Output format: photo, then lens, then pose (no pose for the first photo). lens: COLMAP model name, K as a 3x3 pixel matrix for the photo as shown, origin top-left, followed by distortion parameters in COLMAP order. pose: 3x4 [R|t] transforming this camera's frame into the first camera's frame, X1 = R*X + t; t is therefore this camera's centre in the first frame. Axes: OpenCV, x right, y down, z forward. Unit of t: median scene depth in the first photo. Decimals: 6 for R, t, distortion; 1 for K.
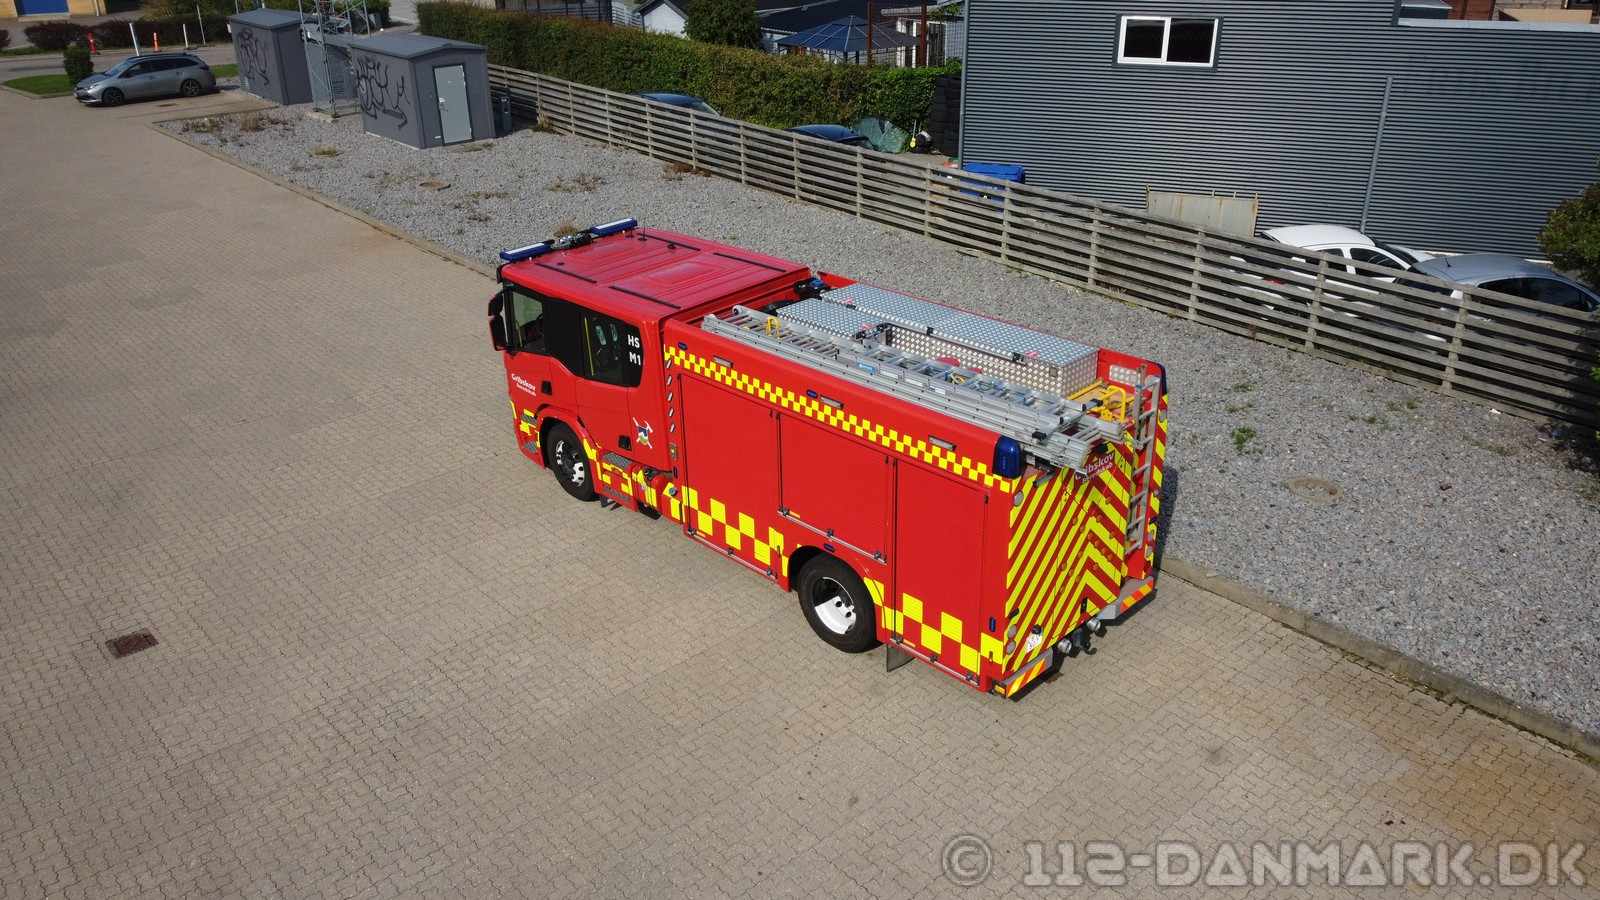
lens RADIAL K [[1209.4, 0, 798.5], [0, 1209.4, 440.2], [0, 0, 1]] dist [-0.018960, 0.005848]
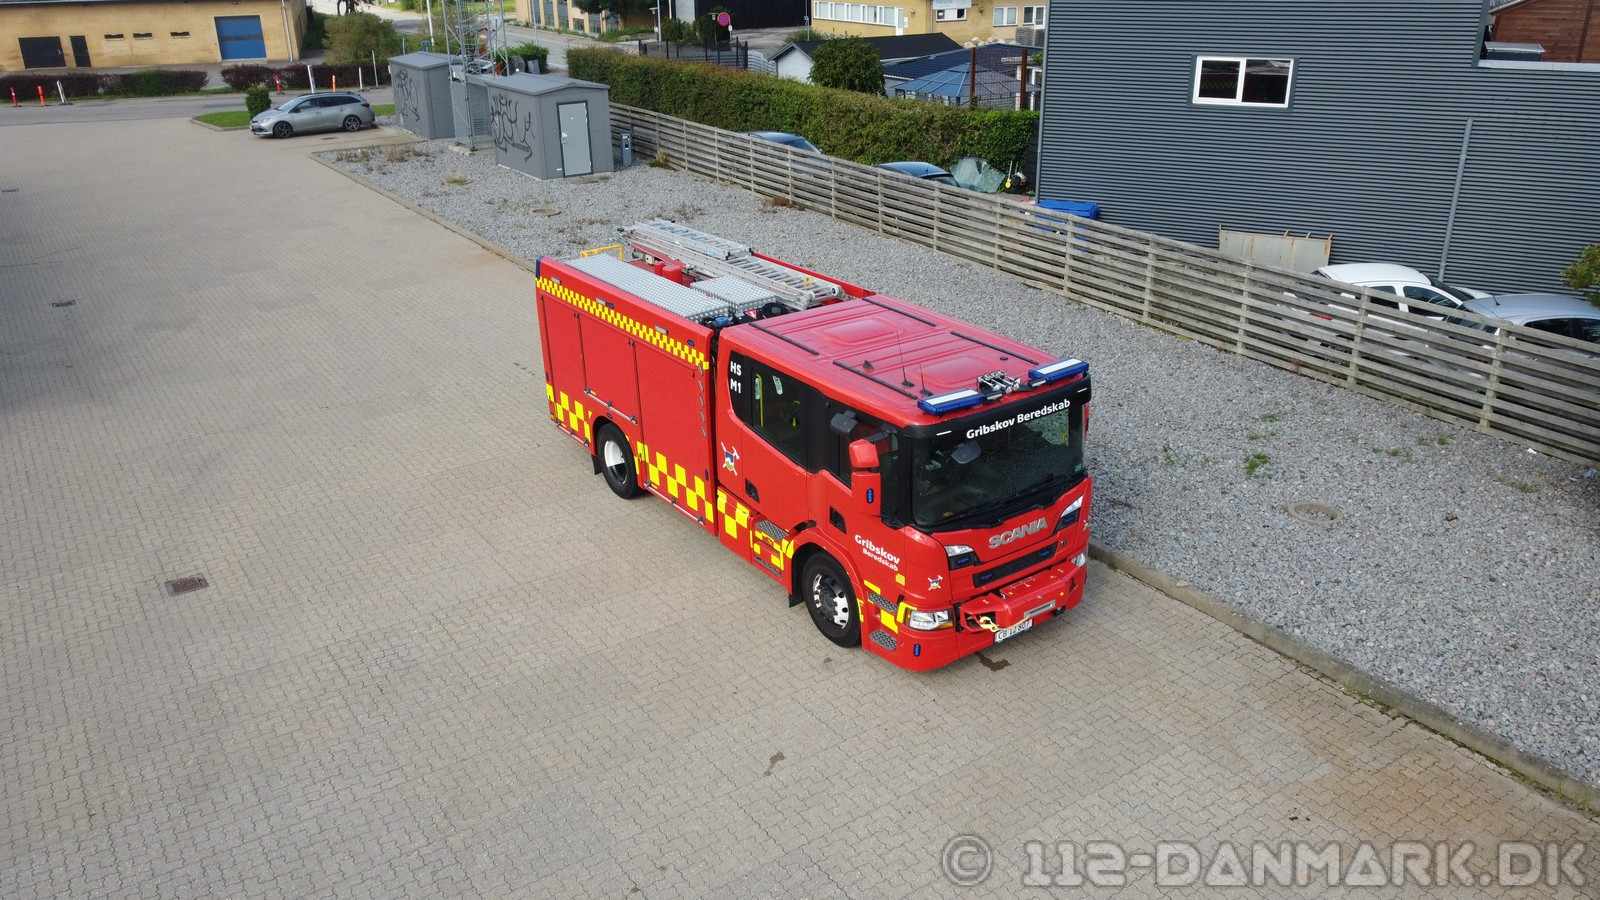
lens RADIAL K [[1209.4, 0, 798.5], [0, 1209.4, 440.2], [0, 0, 1]] dist [-0.018960, 0.005848]
pose [[0.991111, 0.046926, -0.124487, 0.102775], [-0.052173, 0.997867, -0.039231, 0.033807], [0.122380, 0.045377, 0.991445, -0.036794]]
